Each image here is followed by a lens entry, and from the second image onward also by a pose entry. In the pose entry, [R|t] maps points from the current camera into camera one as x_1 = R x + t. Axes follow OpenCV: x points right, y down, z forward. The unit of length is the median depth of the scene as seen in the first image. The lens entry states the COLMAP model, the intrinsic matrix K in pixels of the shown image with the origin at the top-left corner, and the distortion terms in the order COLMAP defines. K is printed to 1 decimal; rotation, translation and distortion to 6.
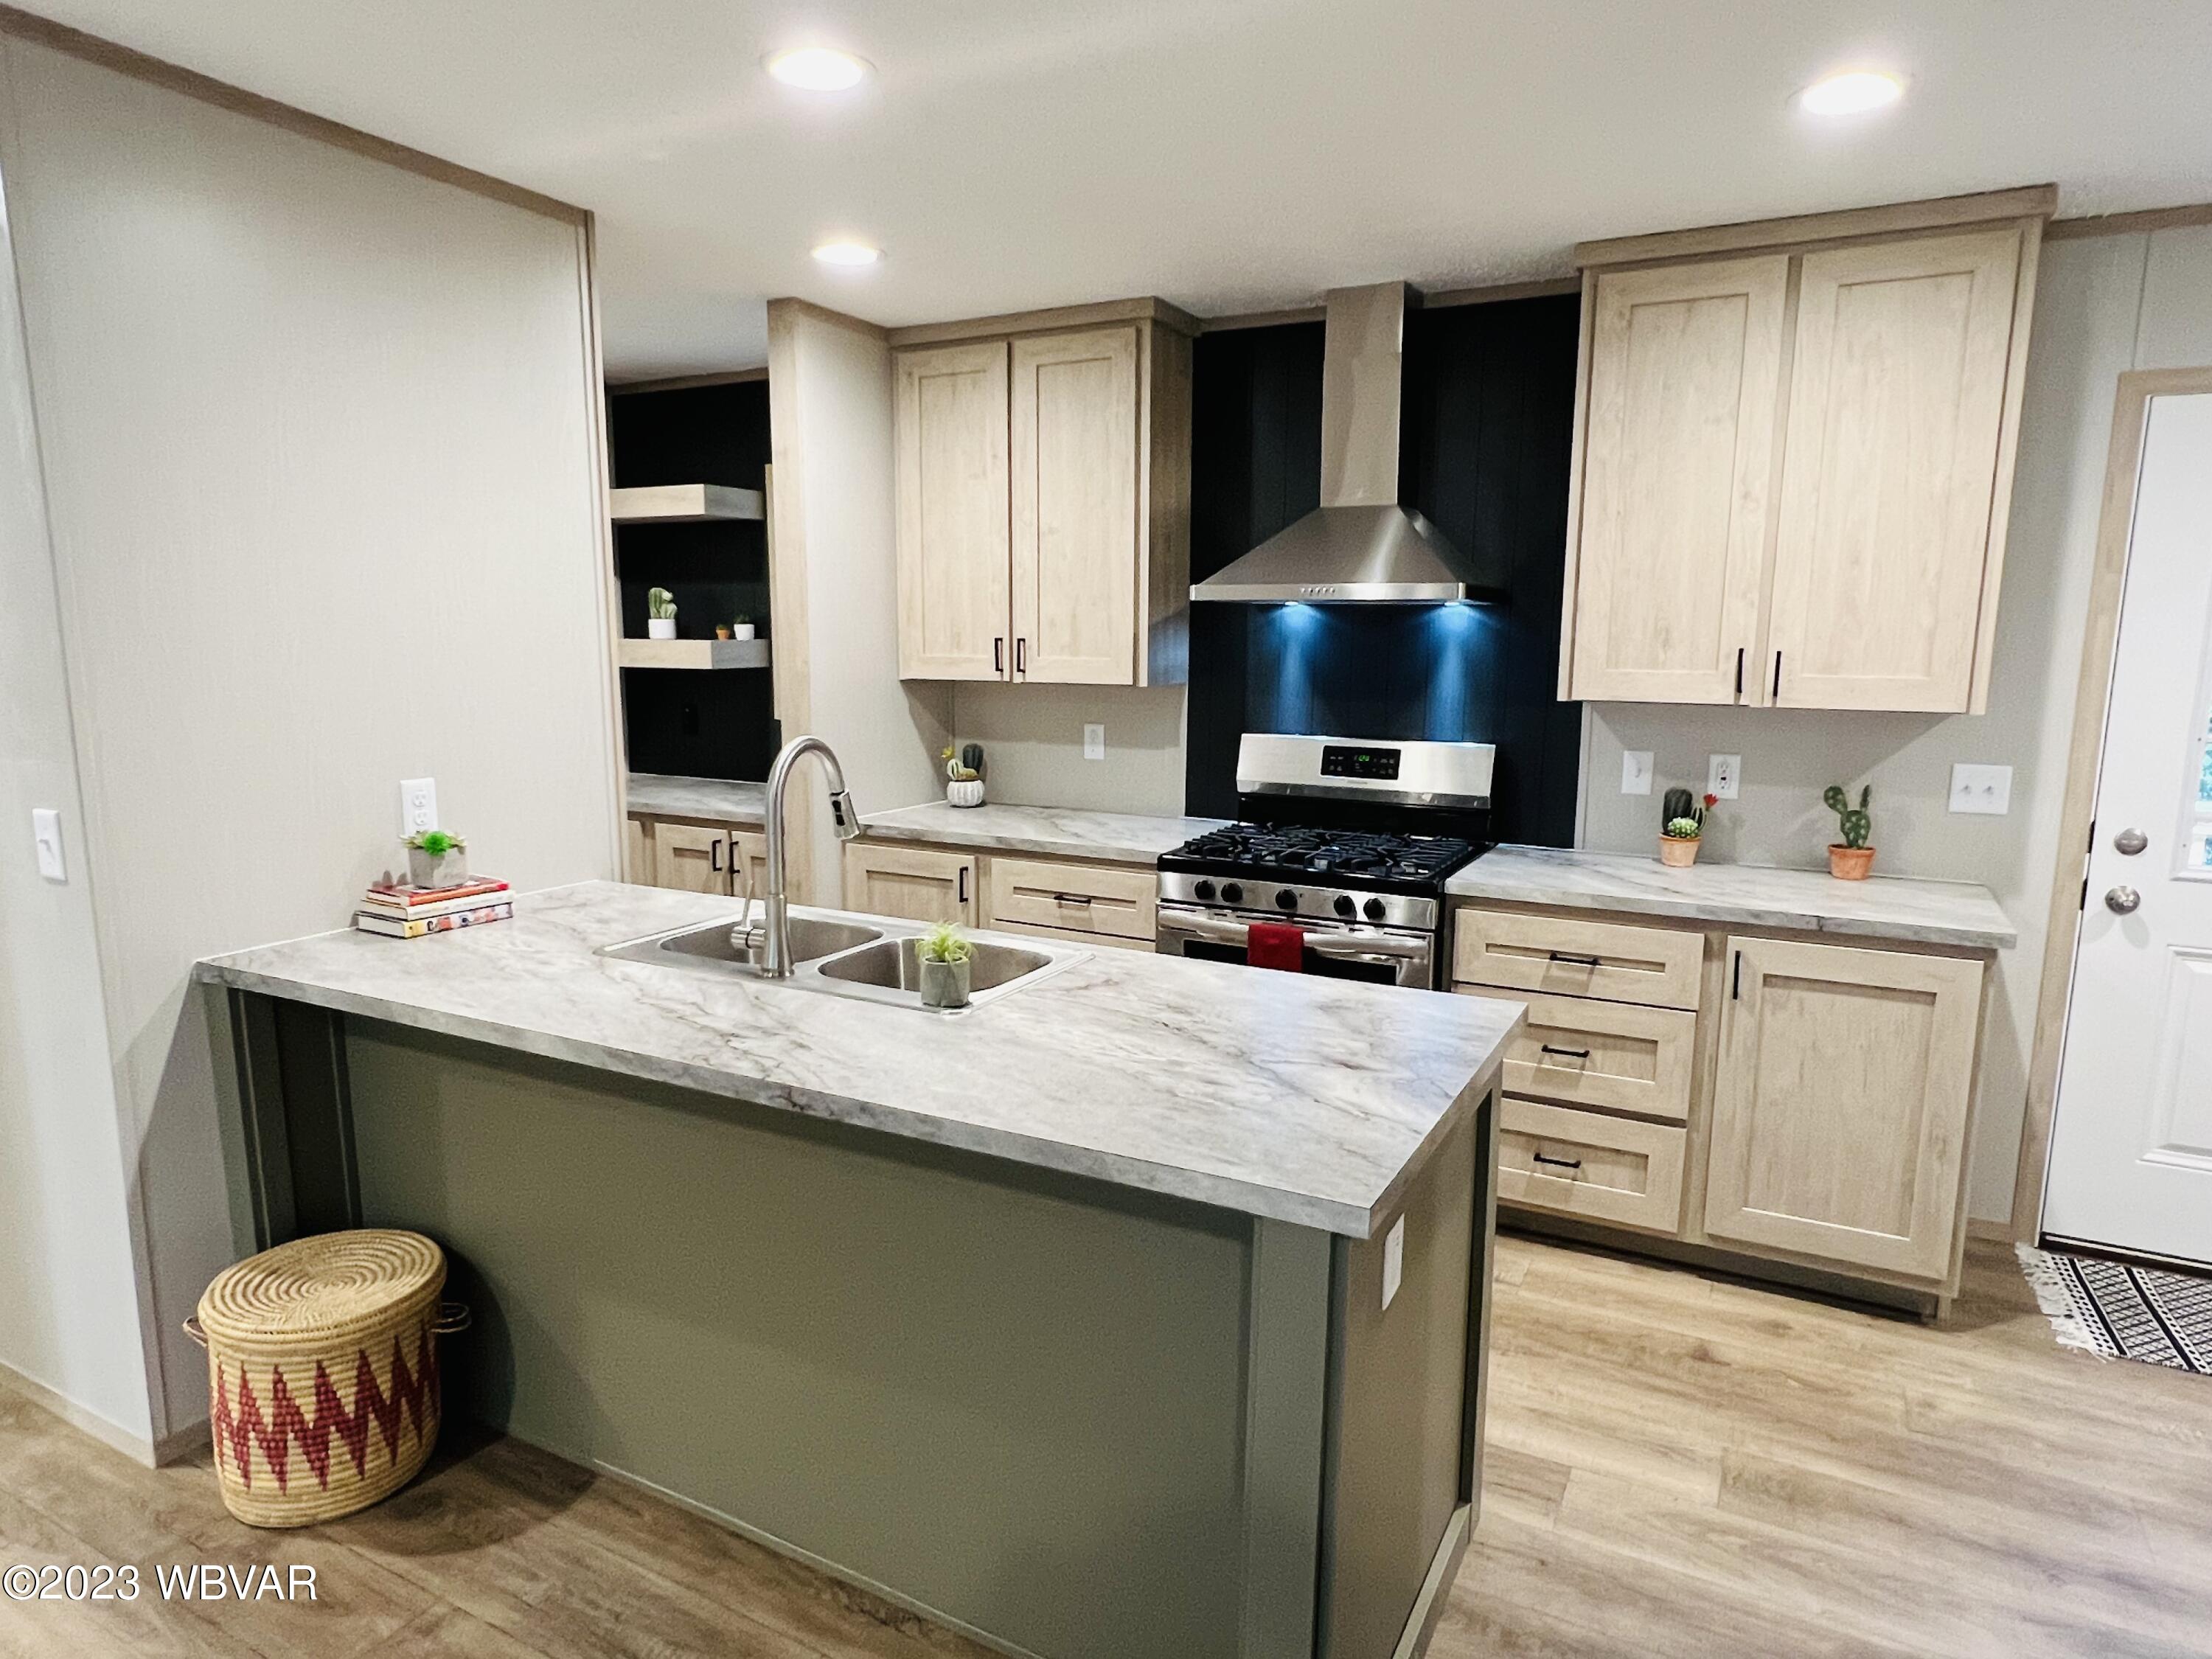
lens RADIAL K [[1320.4, 0, 1094.2], [0, 1320.4, 846.8], [0, 0, 1]] dist [0.001292, 0.000557]
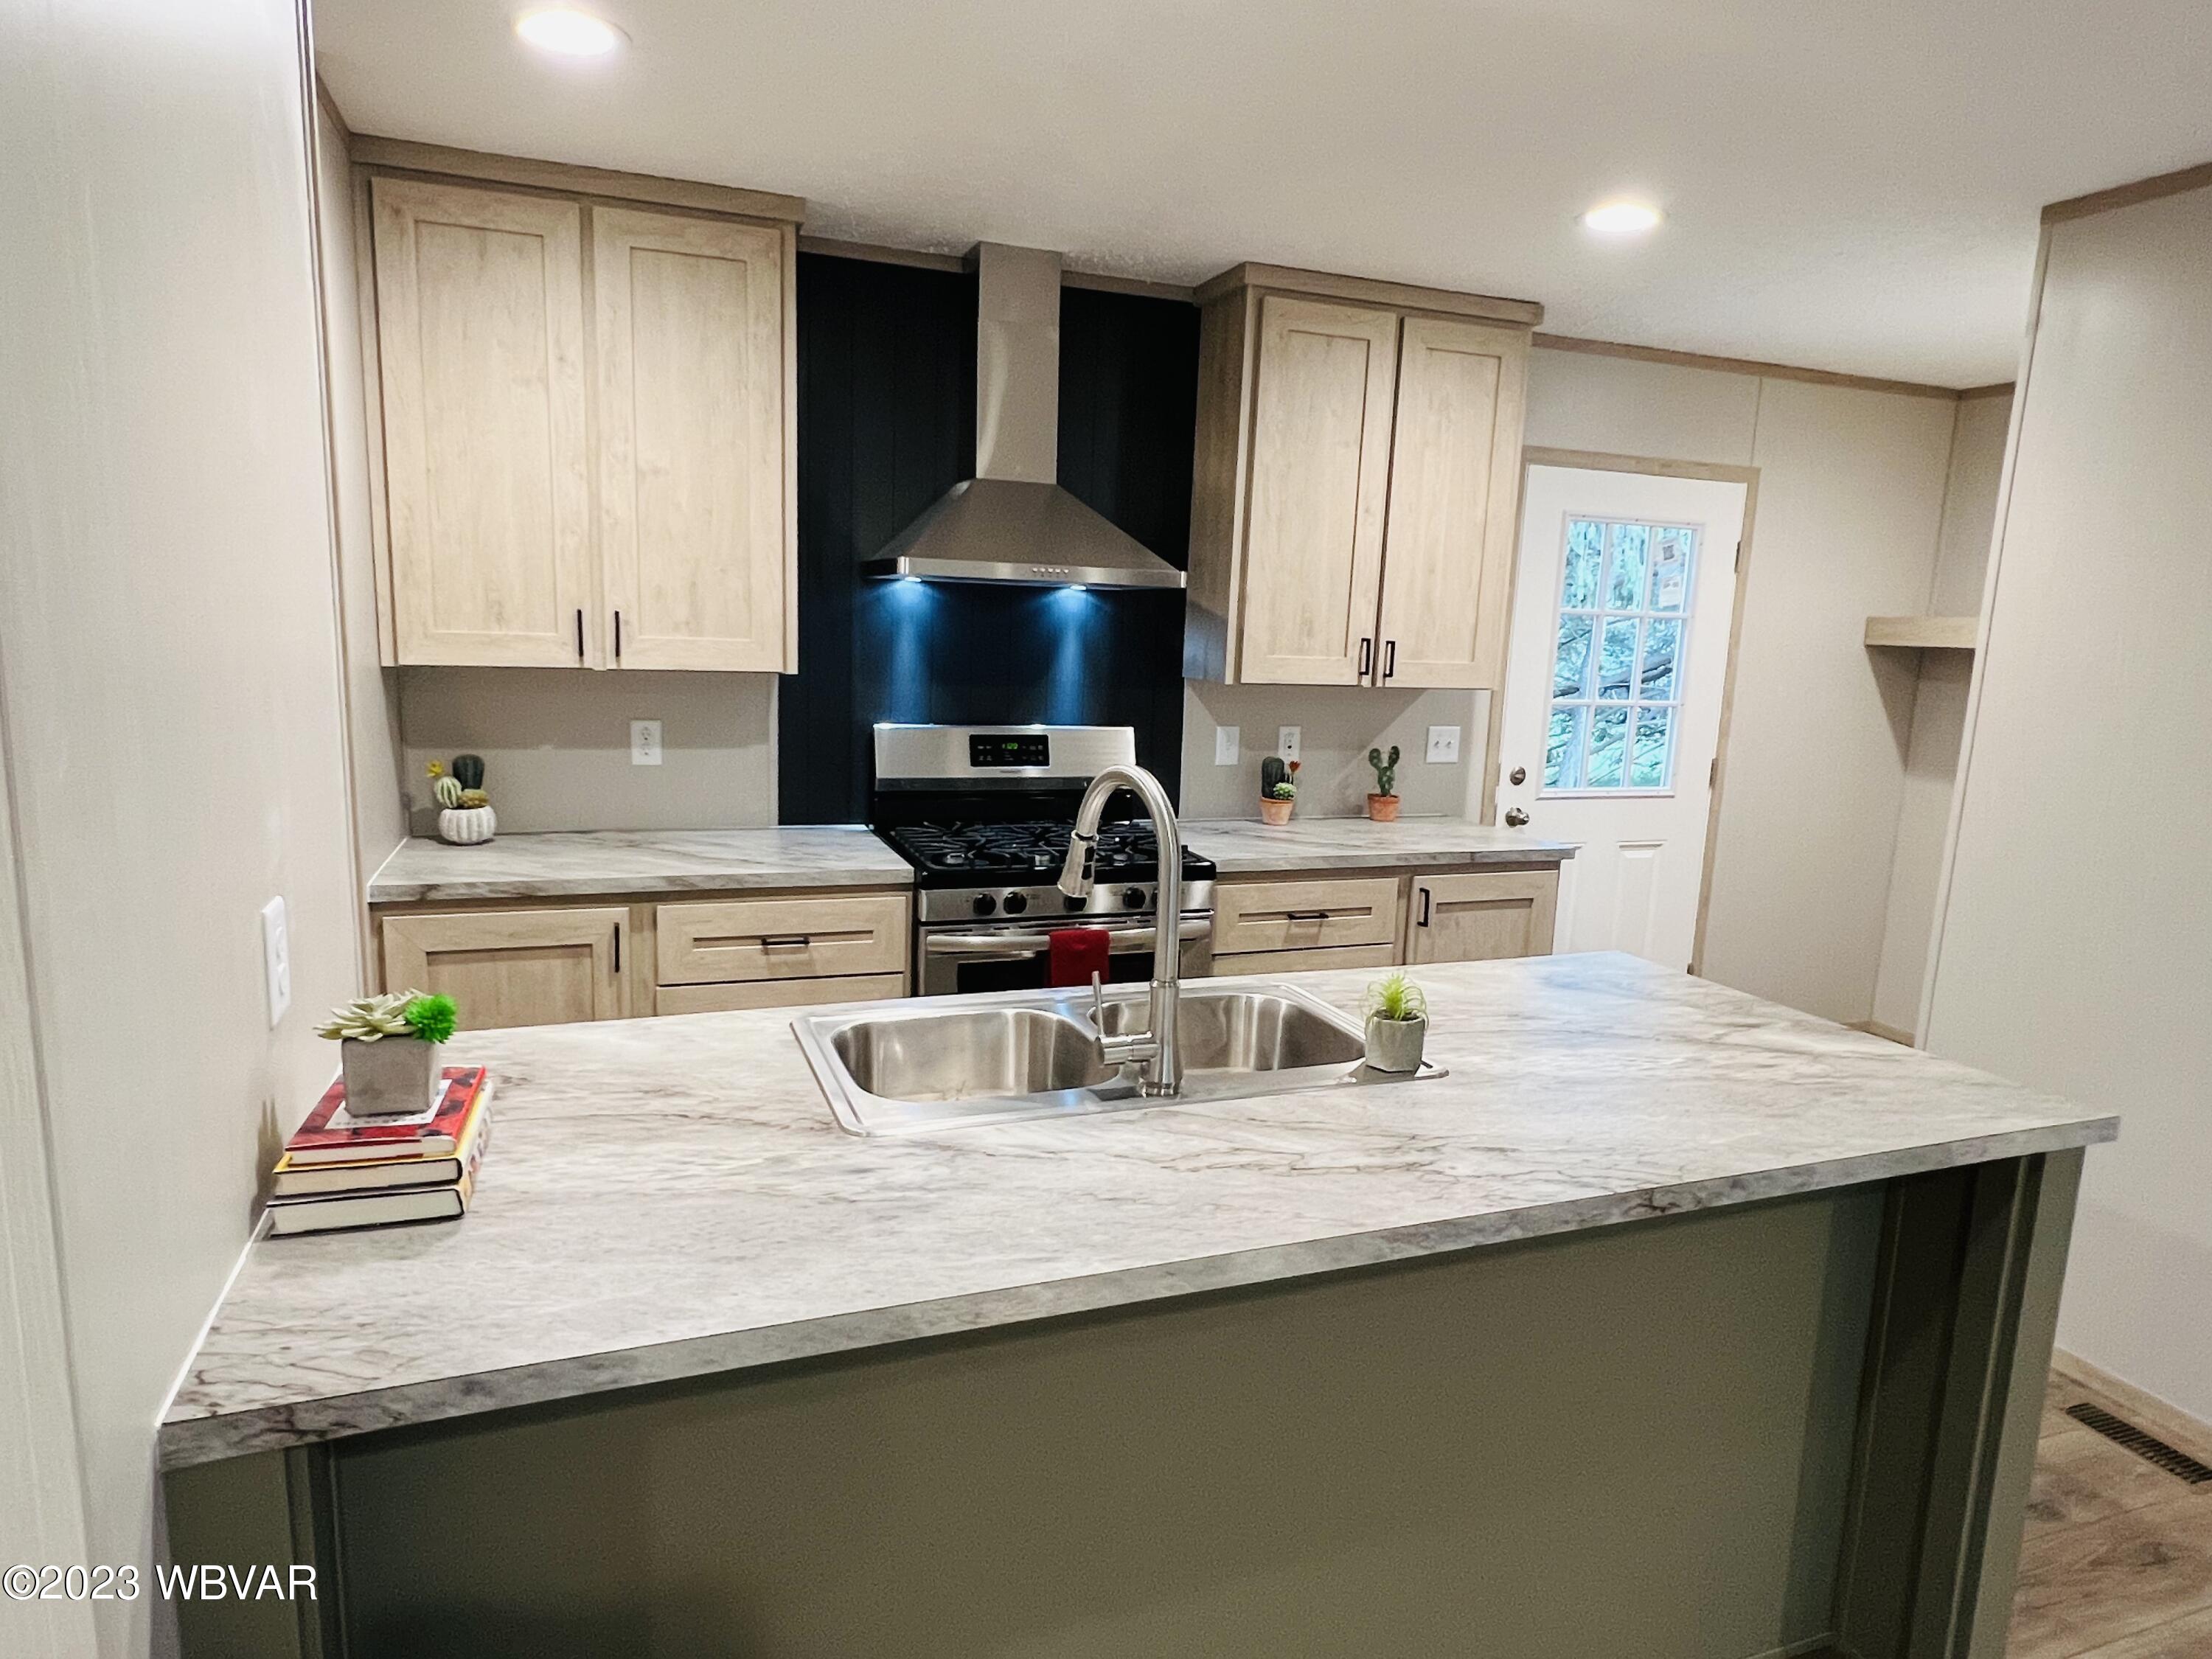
lens RADIAL K [[1320.4, 0, 1094.2], [0, 1320.4, 846.8], [0, 0, 1]] dist [0.001292, 0.000557]
pose [[0.657254, -0.112869, 0.745170, -0.571862], [0.091625, 0.993355, 0.069646, -0.066308], [-0.748079, 0.022501, 0.663228, 0.382831]]
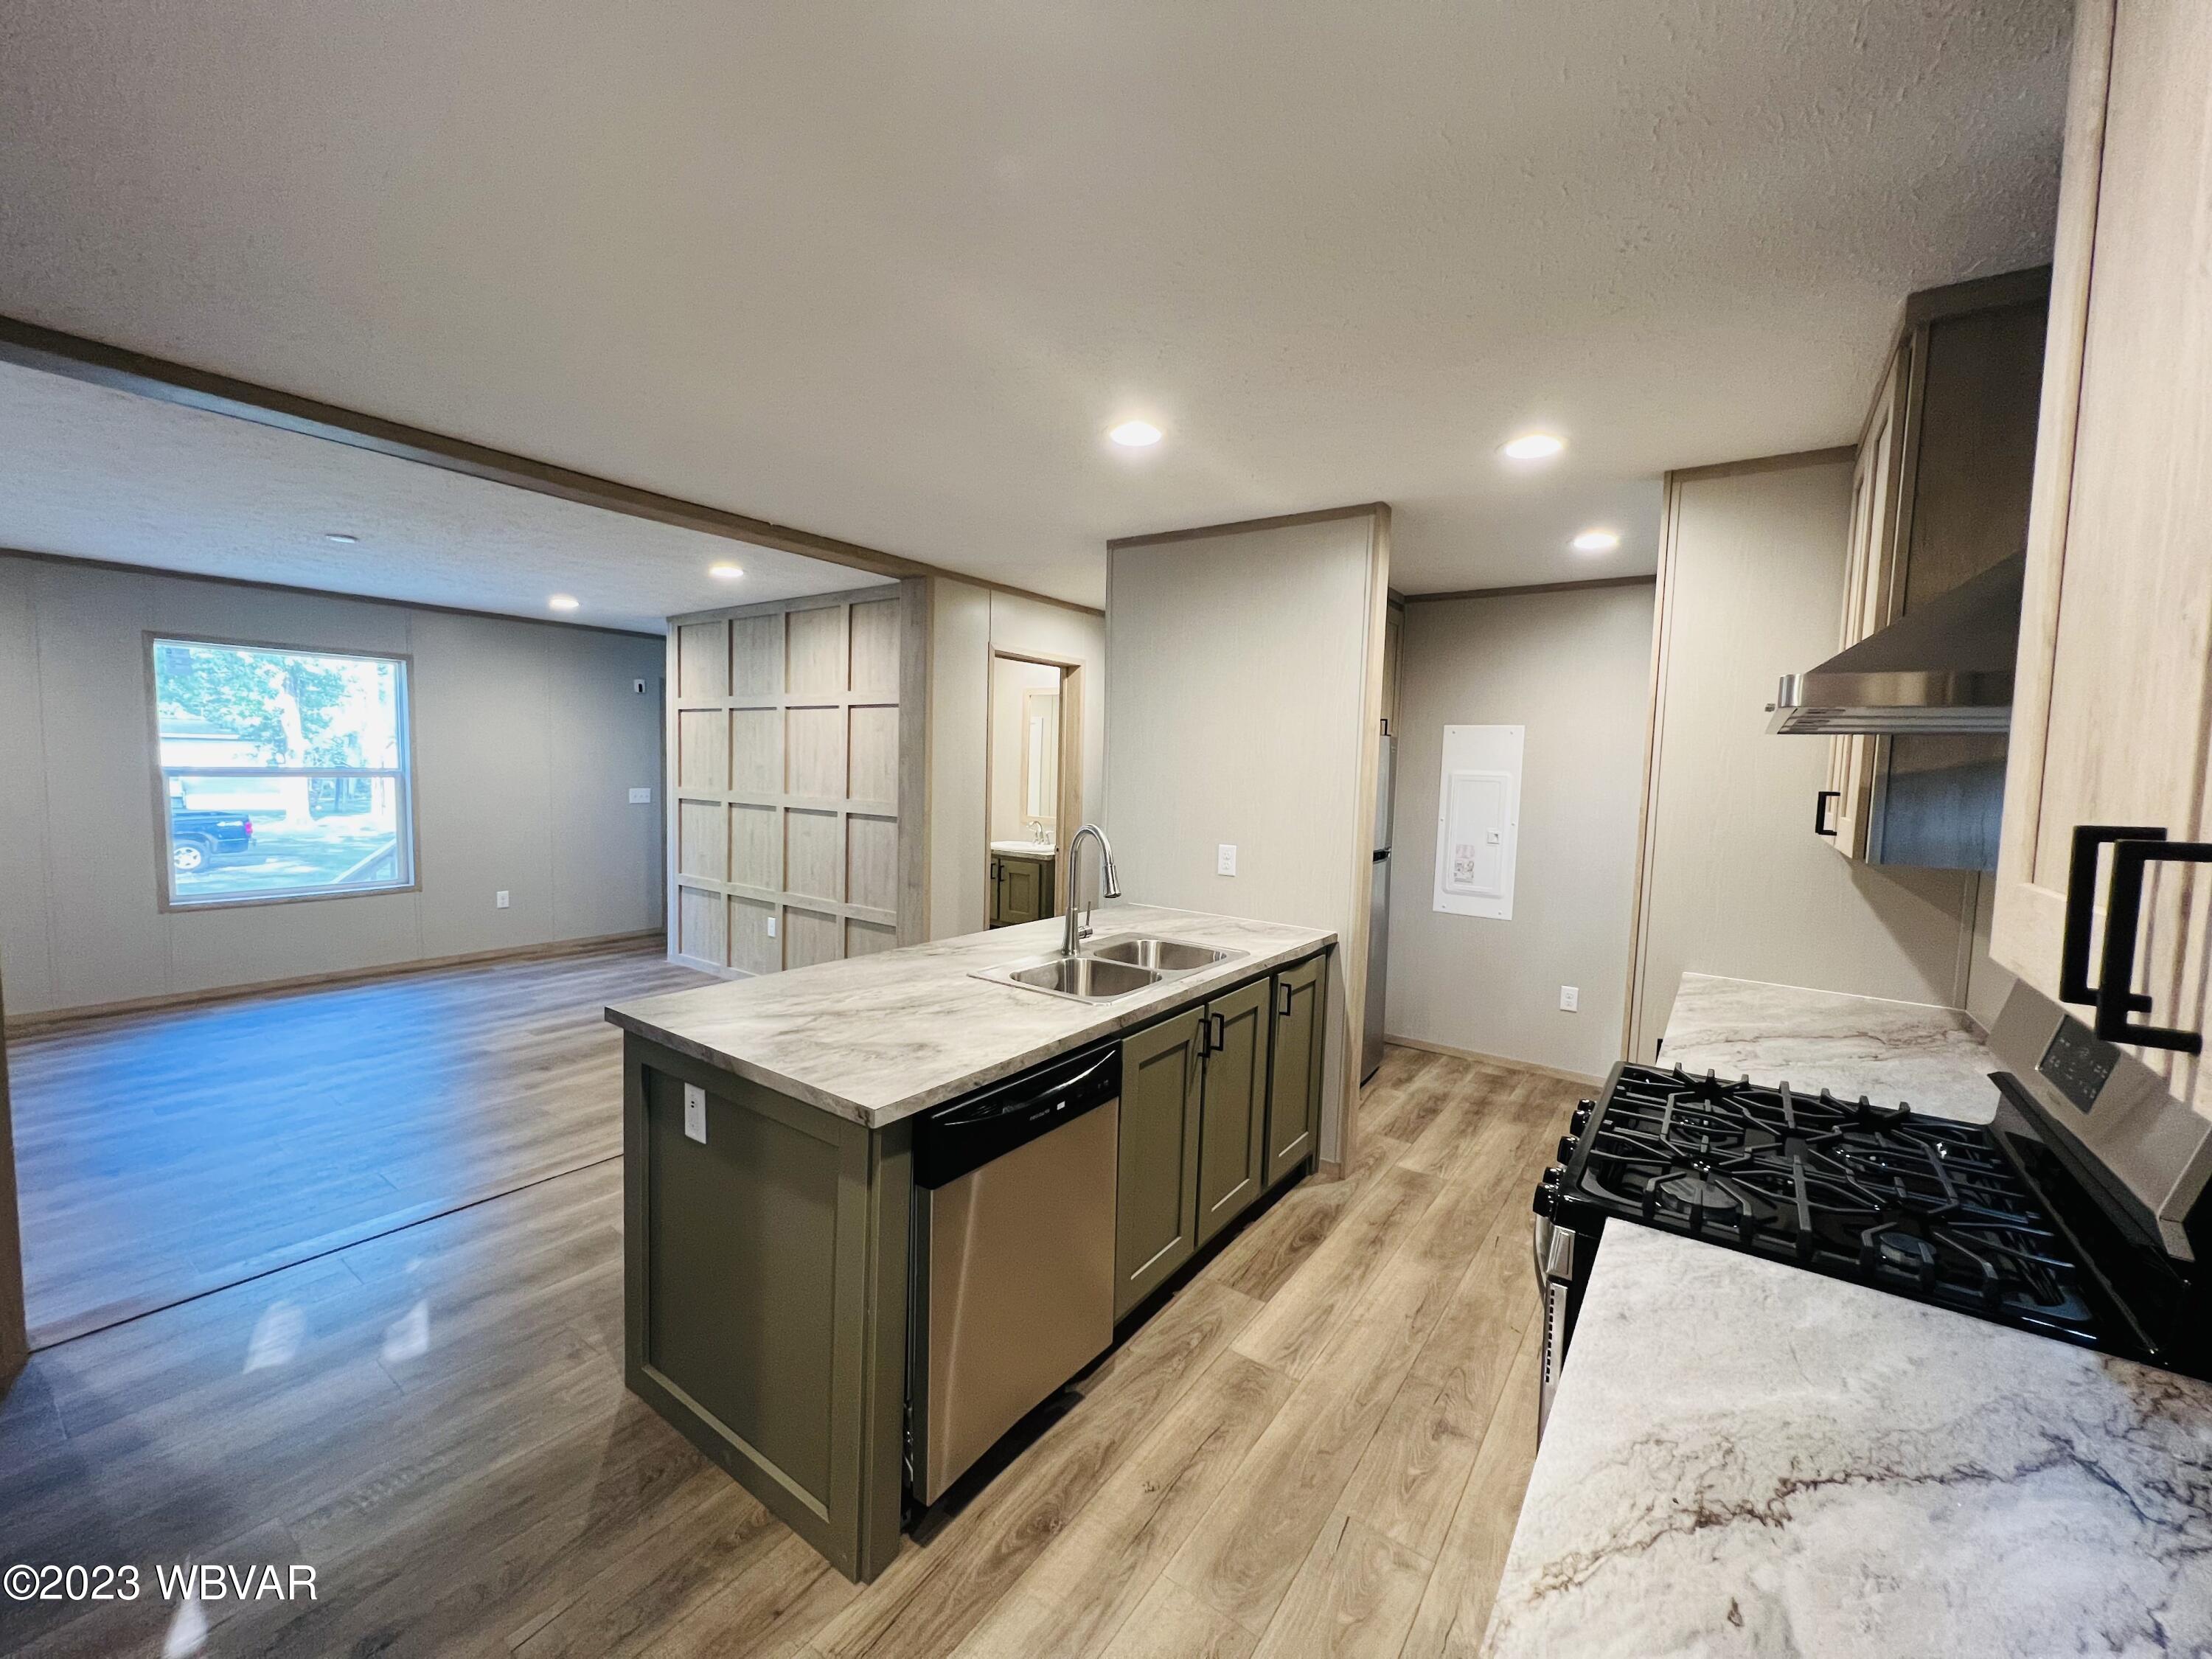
lens RADIAL K [[886.7, 0, 1102.3], [0, 886.7, 828.2], [0, 0, 1]] dist [-0.001582, -0.000091]
pose [[-0.124406, 0.061050, -0.990351, 0.656705], [-0.190719, 0.978023, 0.084247, -0.124920], [0.973730, 0.199359, -0.110029, 0.814193]]
